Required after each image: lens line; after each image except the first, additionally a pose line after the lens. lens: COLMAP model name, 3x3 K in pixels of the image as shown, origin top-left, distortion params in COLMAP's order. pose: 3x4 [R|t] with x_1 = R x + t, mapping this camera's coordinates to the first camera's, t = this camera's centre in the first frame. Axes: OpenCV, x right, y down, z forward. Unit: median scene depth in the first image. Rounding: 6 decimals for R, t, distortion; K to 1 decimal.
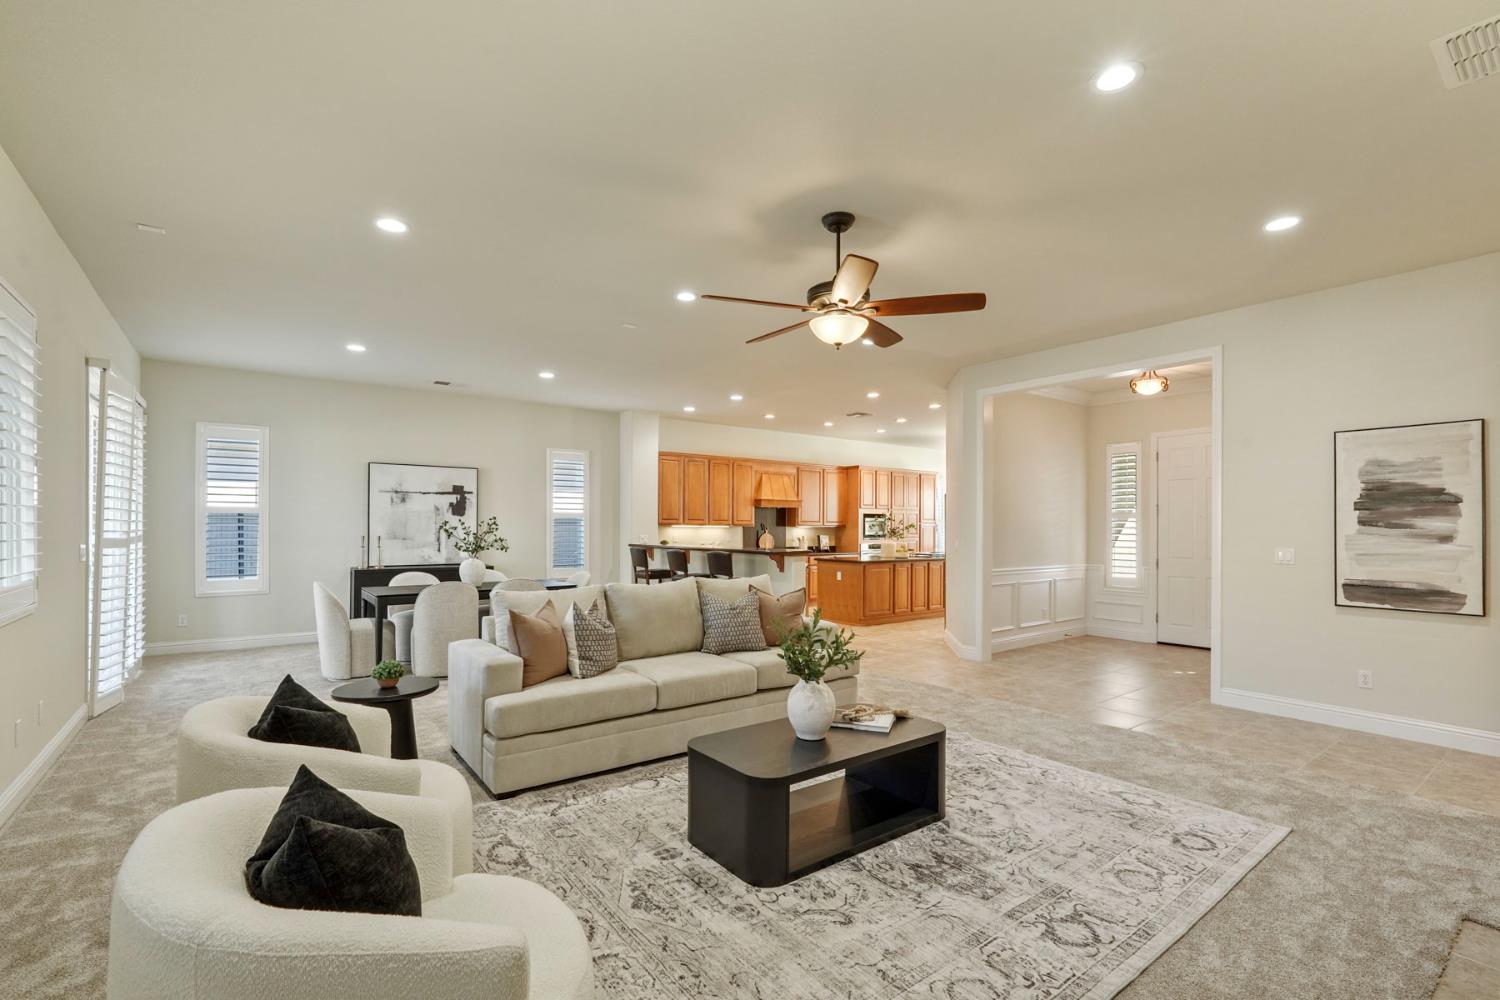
lens RADIAL K [[672.1, 0, 758.3], [0, 672.1, 524.2], [0, 0, 1]] dist [-0.012090, 0.006022]
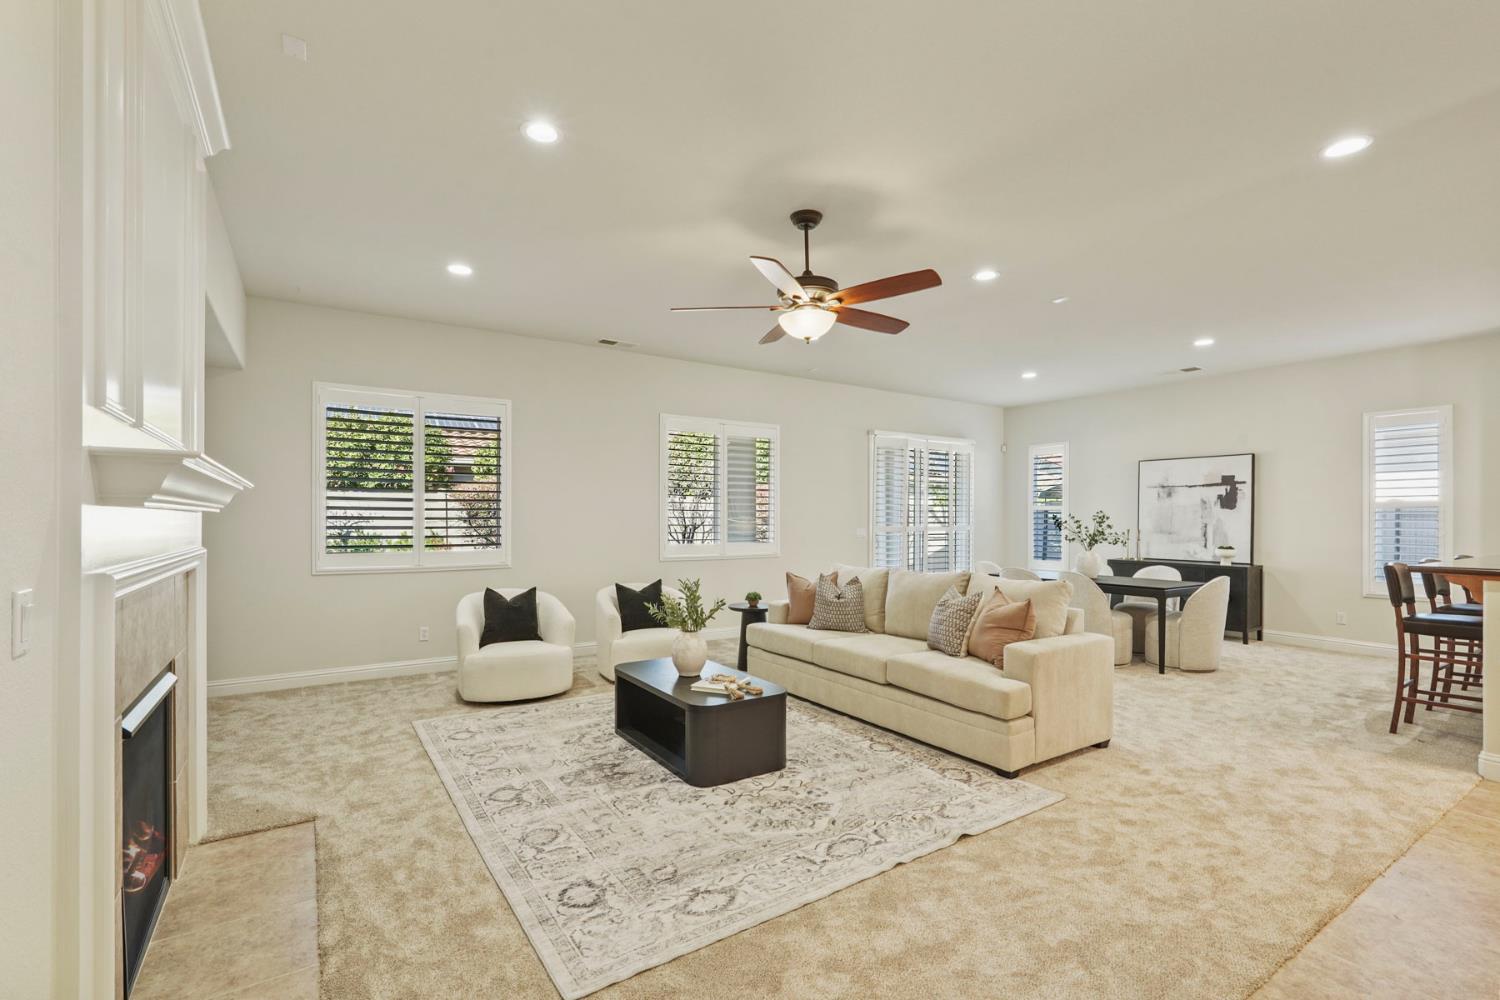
lens RADIAL K [[672.1, 0, 753.0], [0, 672.1, 511.9], [0, 0, 1]] dist [-0.012090, 0.006022]
pose [[-0.064909, -0.014621, -0.997784, 0.915420], [0.001274, 0.999891, -0.014734, 0.007157], [0.997890, -0.002228, -0.064883, 0.786803]]
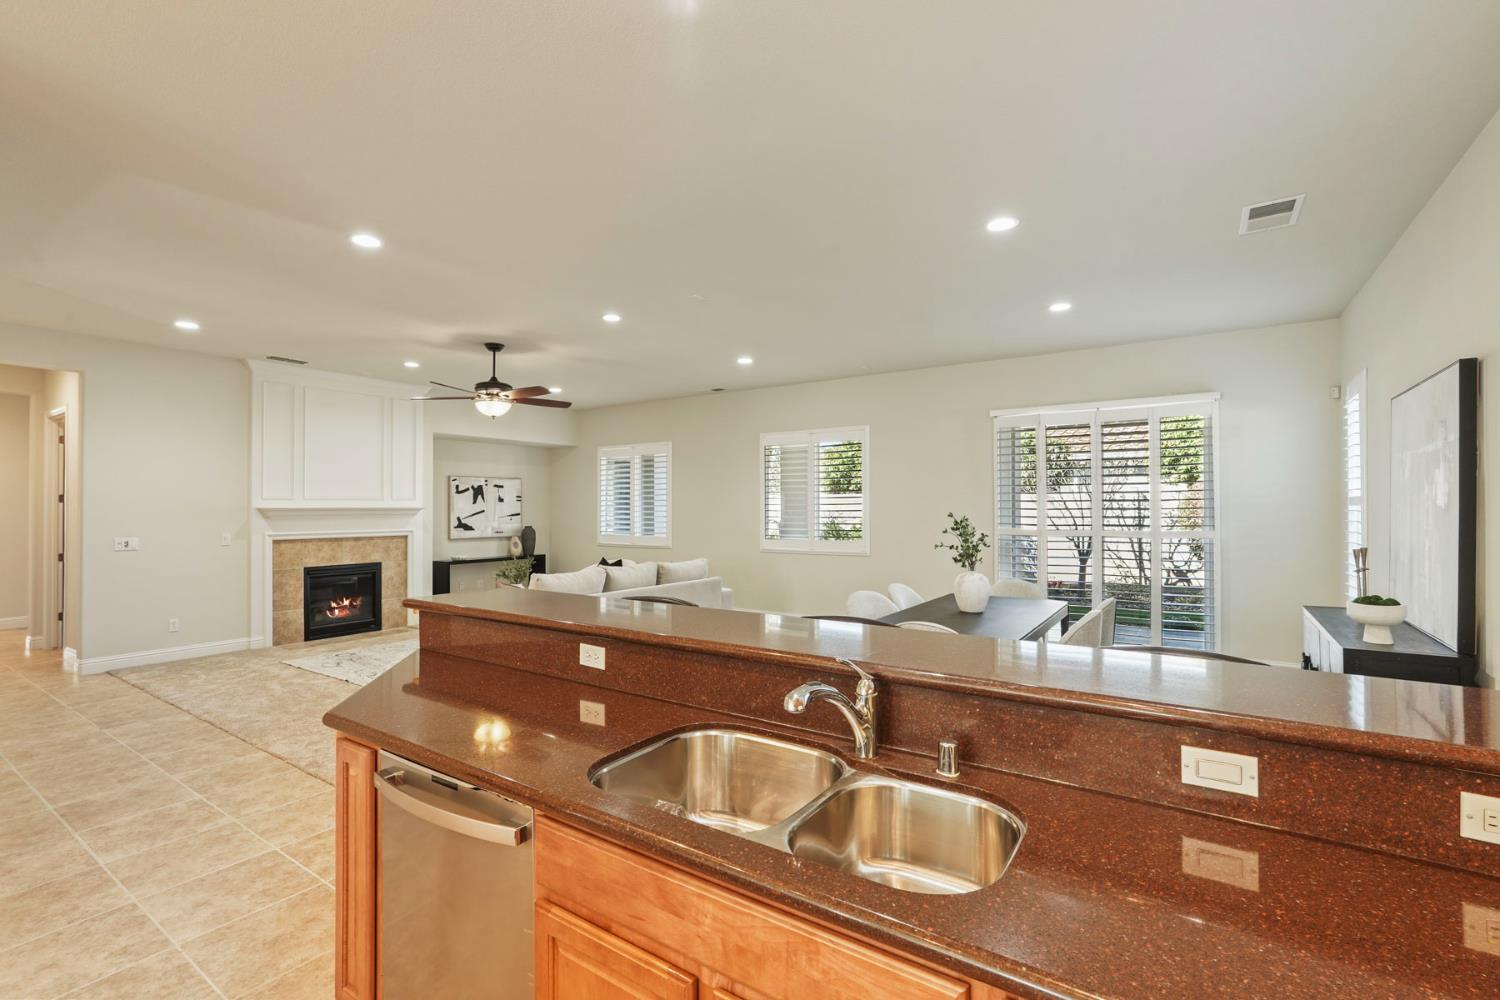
lens RADIAL K [[672.1, 0, 752.9], [0, 672.1, 503.6], [0, 0, 1]] dist [-0.012090, 0.006022]
pose [[-0.950376, -0.003745, -0.311081, 0.014305], [-0.000215, 0.999935, -0.011381, -0.018810], [0.311103, -0.010749, -0.950315, 2.284135]]
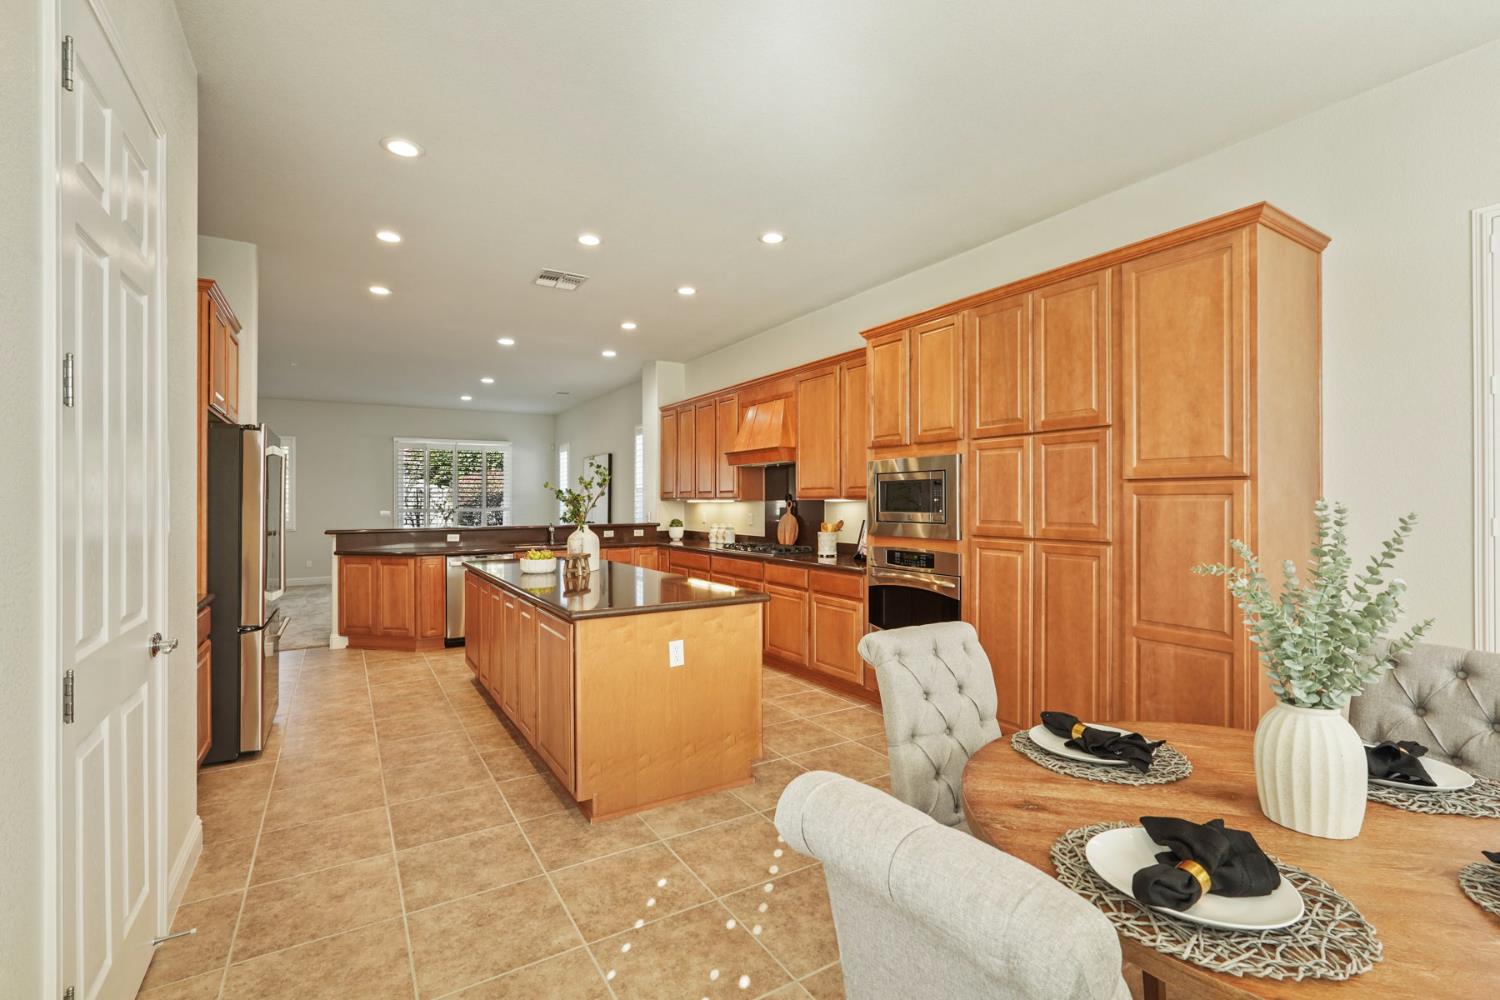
lens RADIAL K [[672.1, 0, 752.4], [0, 672.1, 497.0], [0, 0, 1]] dist [-0.012090, 0.006022]
pose [[-0.105681, -0.011520, -0.994333, 1.384053], [0.006538, 0.999903, -0.012280, 0.017636], [0.994379, -0.007799, -0.105596, 2.615370]]
